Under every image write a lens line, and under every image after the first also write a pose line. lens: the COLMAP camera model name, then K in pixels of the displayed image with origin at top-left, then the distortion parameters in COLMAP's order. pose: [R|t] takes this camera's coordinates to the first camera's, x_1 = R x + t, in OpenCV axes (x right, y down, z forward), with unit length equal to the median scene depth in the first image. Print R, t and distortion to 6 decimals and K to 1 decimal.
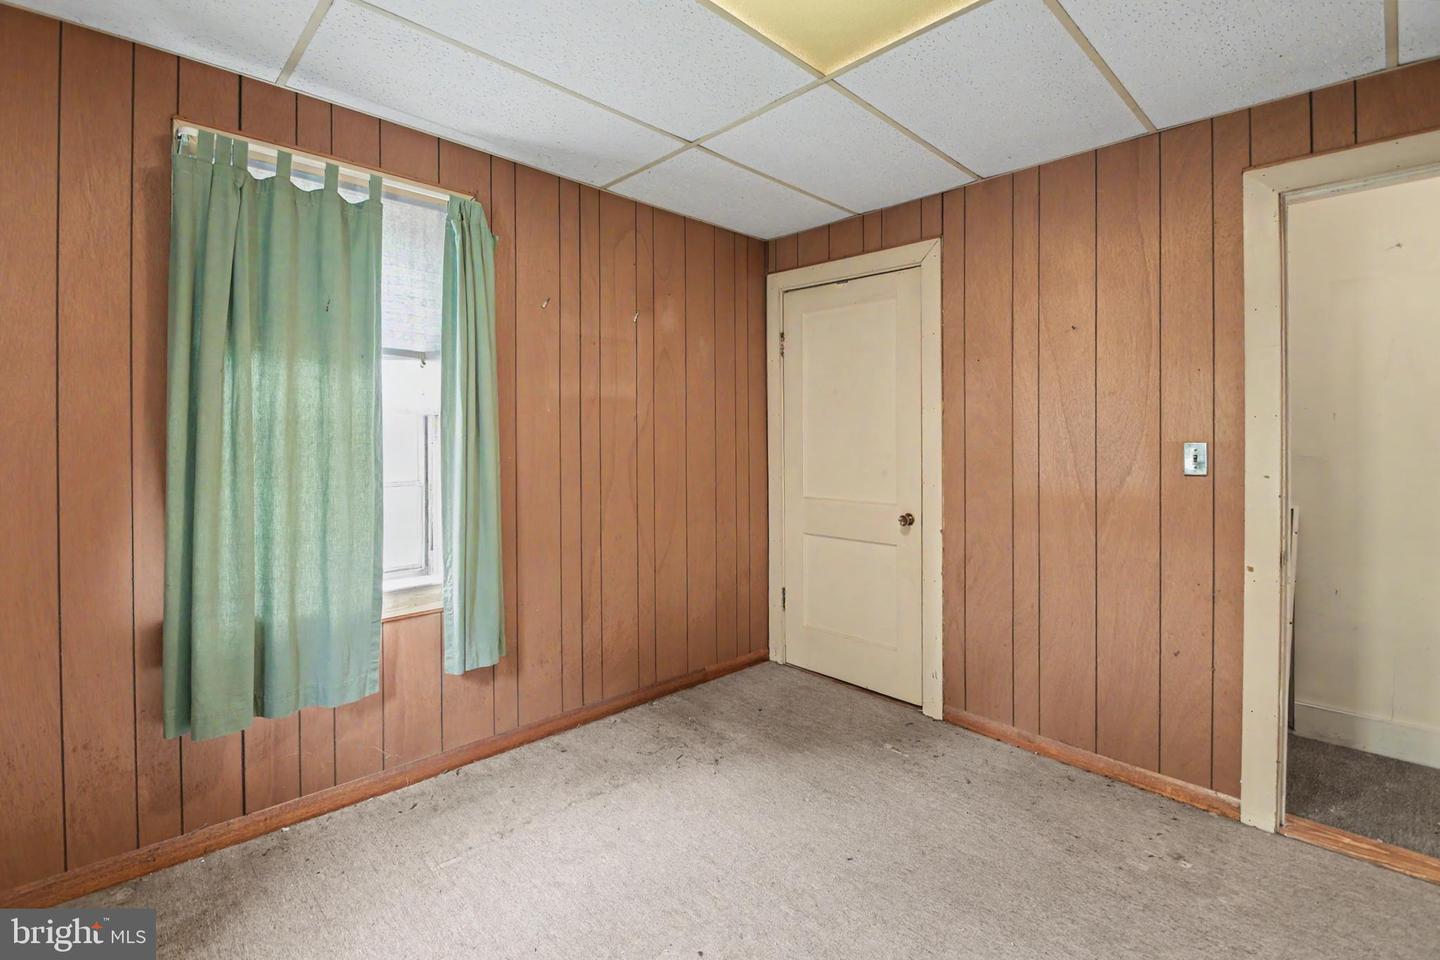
lens RADIAL K [[655.5, 0, 718.3], [0, 655.5, 440.8], [0, 0, 1]] dist [0.008553, -0.013830]
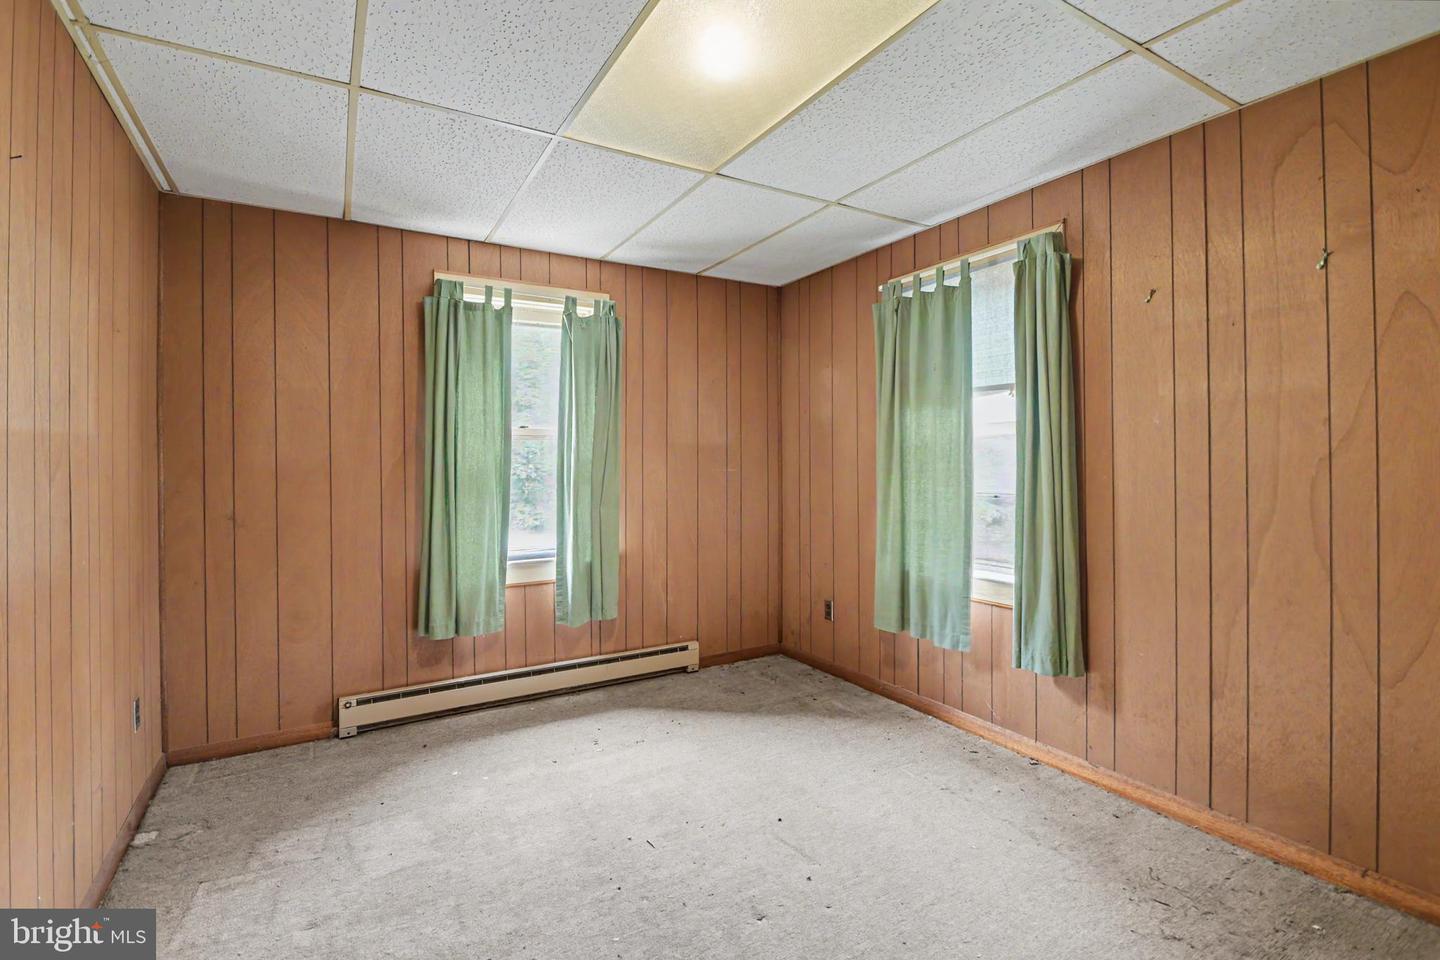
lens RADIAL K [[661.2, 0, 706.4], [0, 661.2, 461.3], [0, 0, 1]] dist [-0.002551, -0.014376]
pose [[-0.257528, -0.002146, -0.966269, 0.883826], [0.003447, 0.999989, -0.003139, 0.004682], [0.966265, -0.004139, -0.257517, 0.833324]]
